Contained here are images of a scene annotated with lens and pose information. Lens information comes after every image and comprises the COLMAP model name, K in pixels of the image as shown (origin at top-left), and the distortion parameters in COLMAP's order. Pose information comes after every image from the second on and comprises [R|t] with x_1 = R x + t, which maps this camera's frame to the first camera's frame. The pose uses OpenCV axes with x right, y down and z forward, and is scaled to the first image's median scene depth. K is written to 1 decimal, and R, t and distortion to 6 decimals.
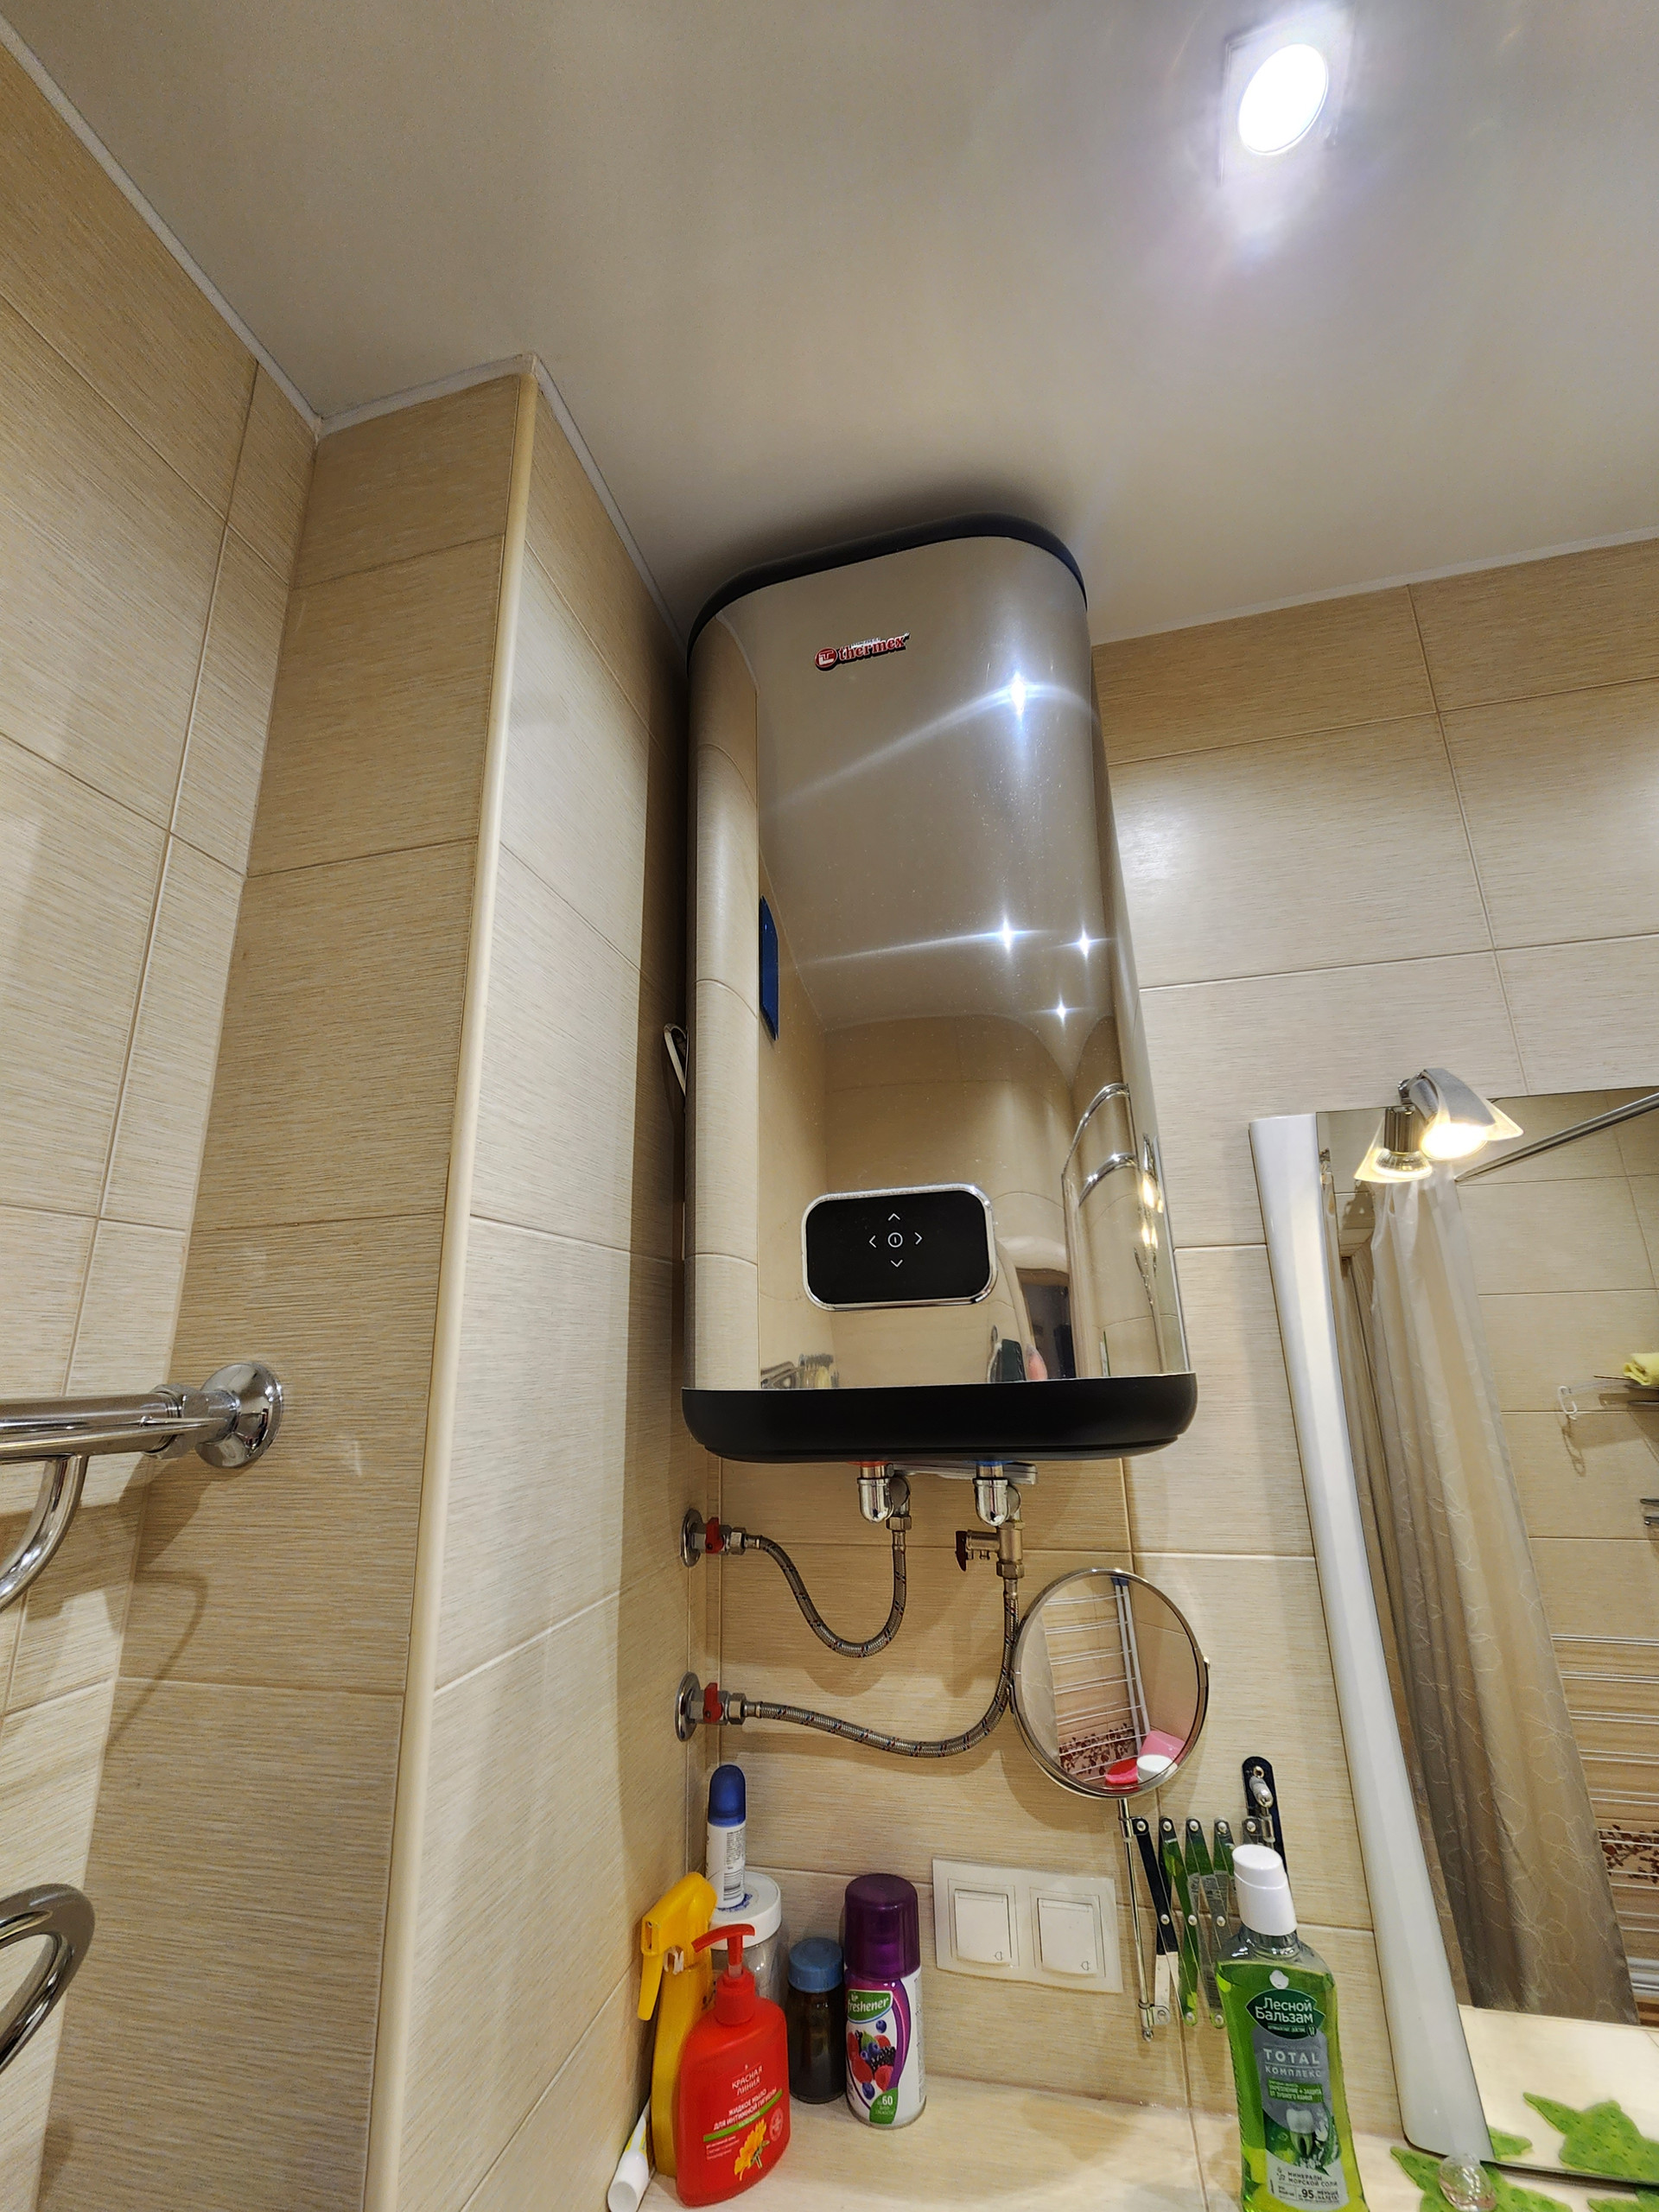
lens RADIAL K [[909.0, 0, 825.5], [0, 909.0, 1102.4], [0, 0, 1]] dist [0.004262, -0.001305]
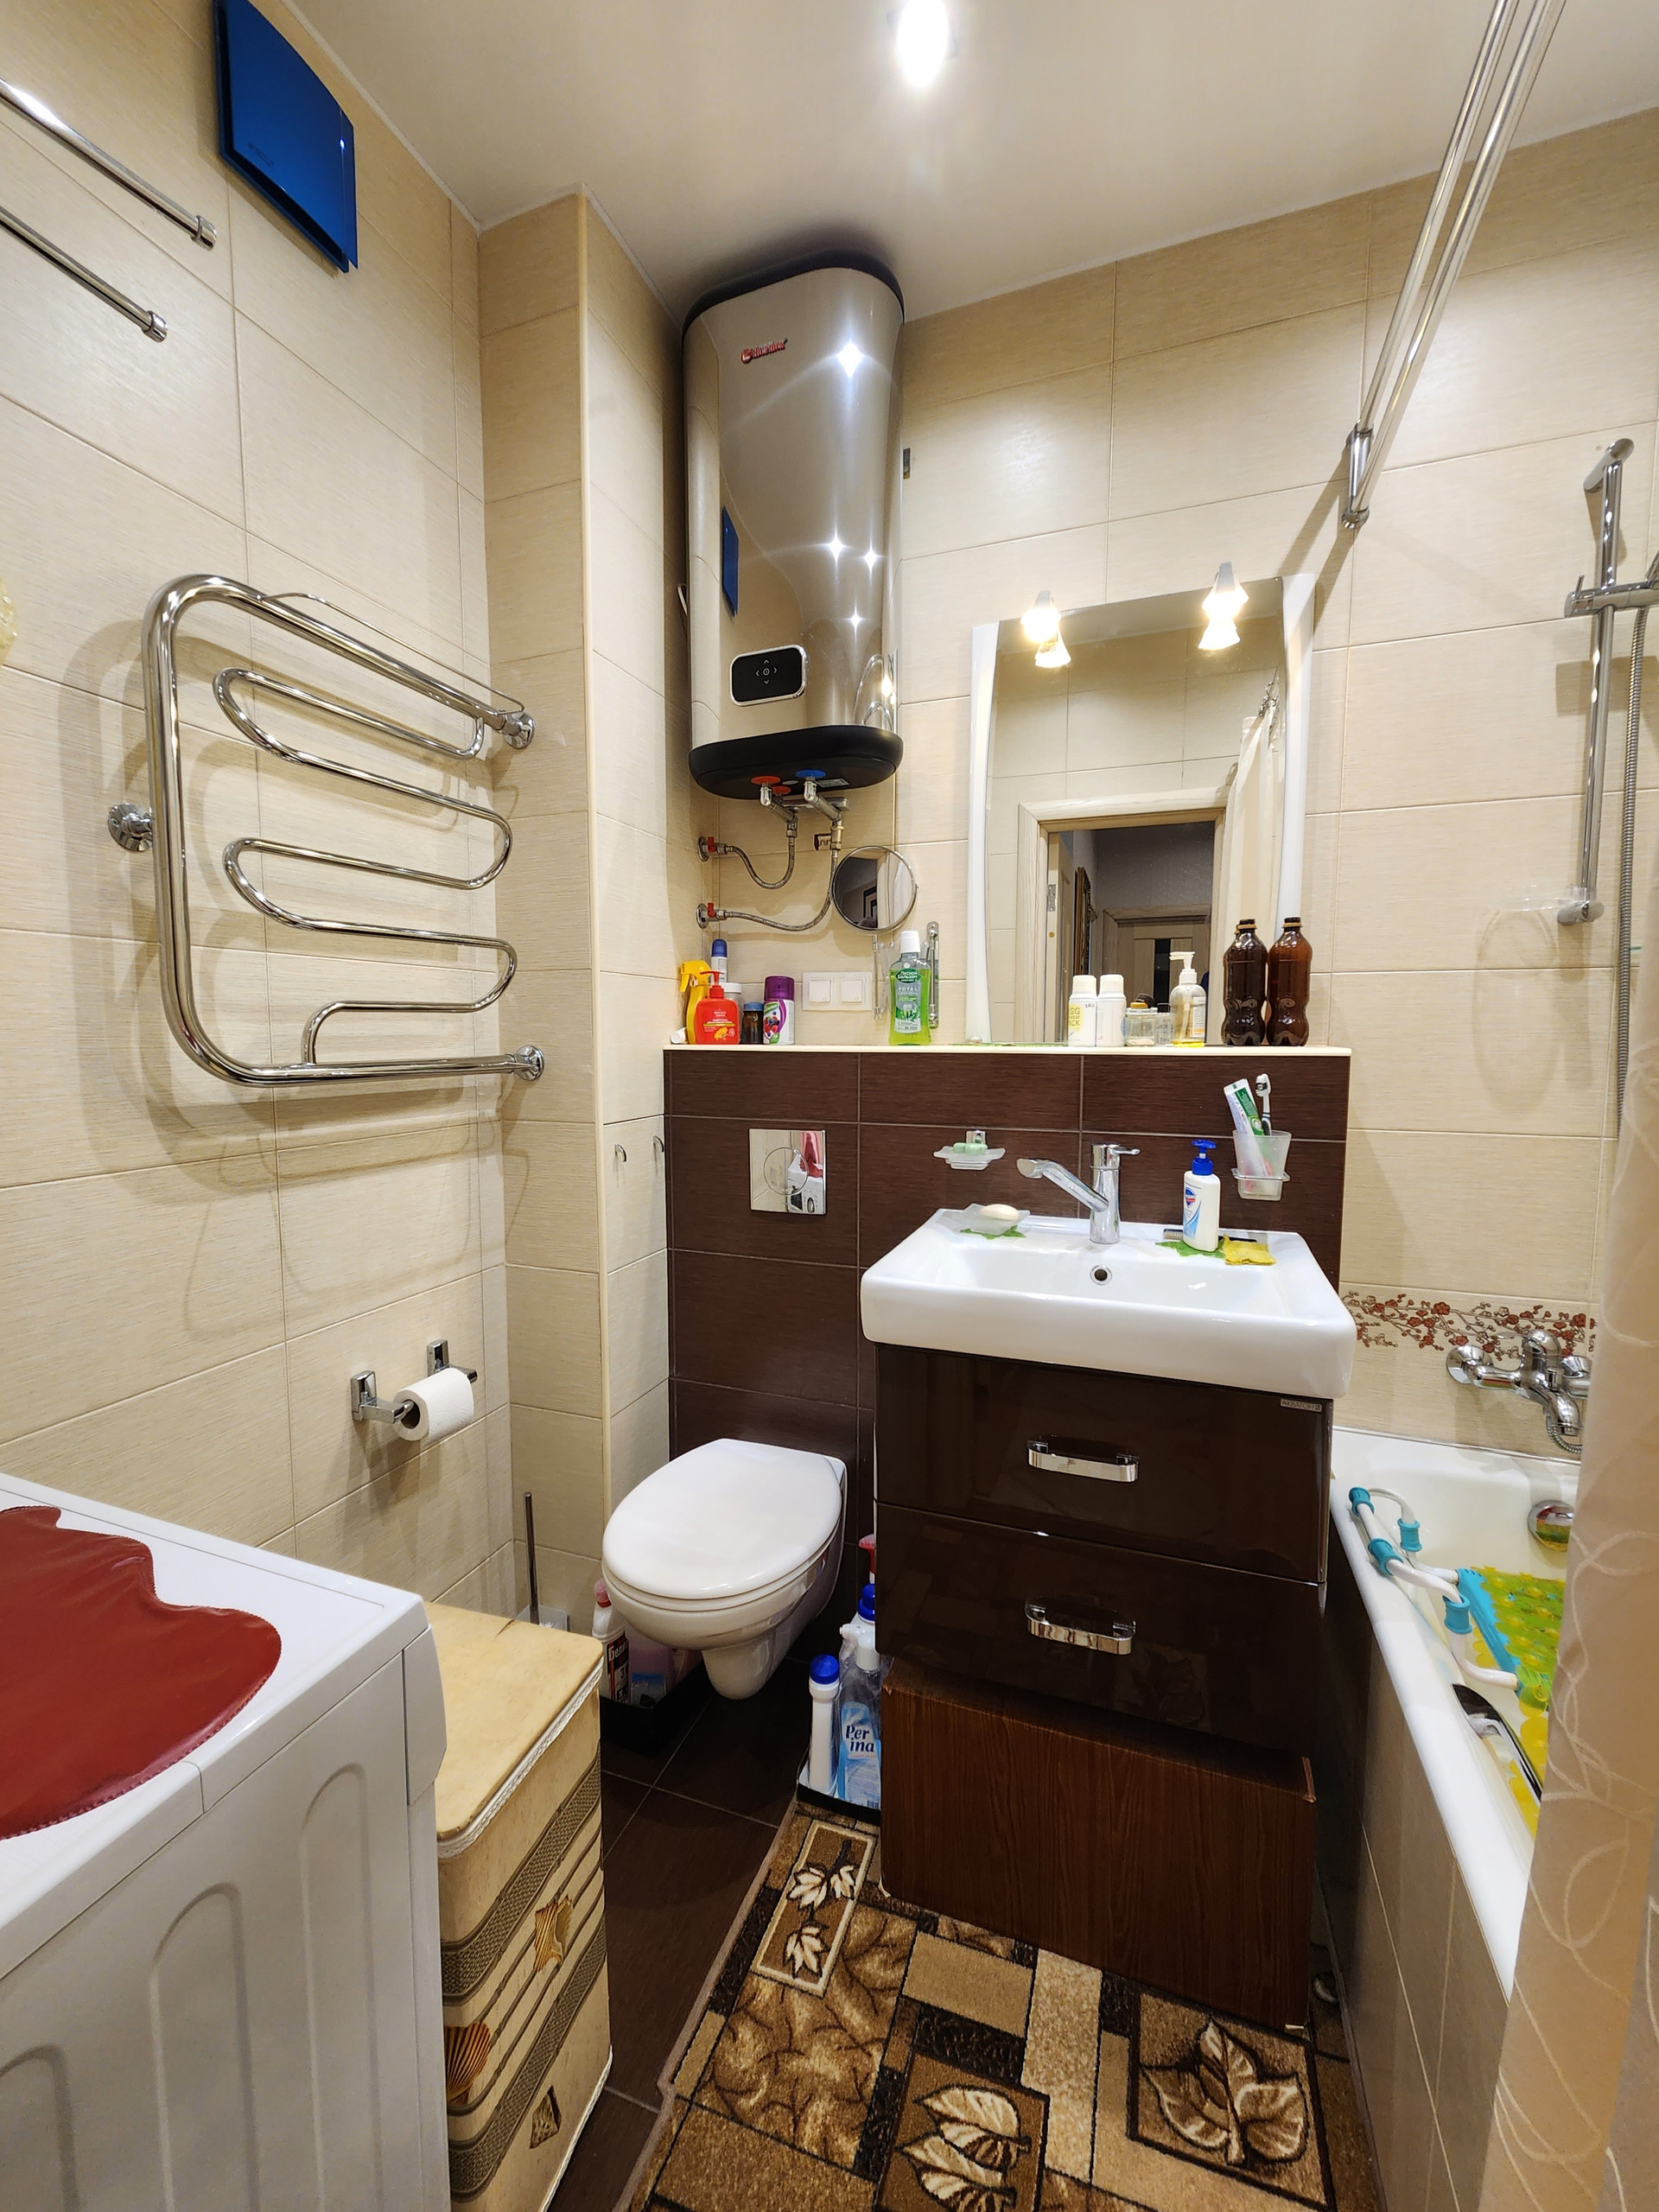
lens RADIAL K [[909.0, 0, 818.2], [0, 909.0, 1108.9], [0, 0, 1]] dist [0.004262, -0.001305]
pose [[0.991931, 0.038728, -0.120718, 0.464397], [0.005946, 0.936938, 0.349446, 0.336024], [0.126639, -0.347344, 0.929147, -1.357723]]
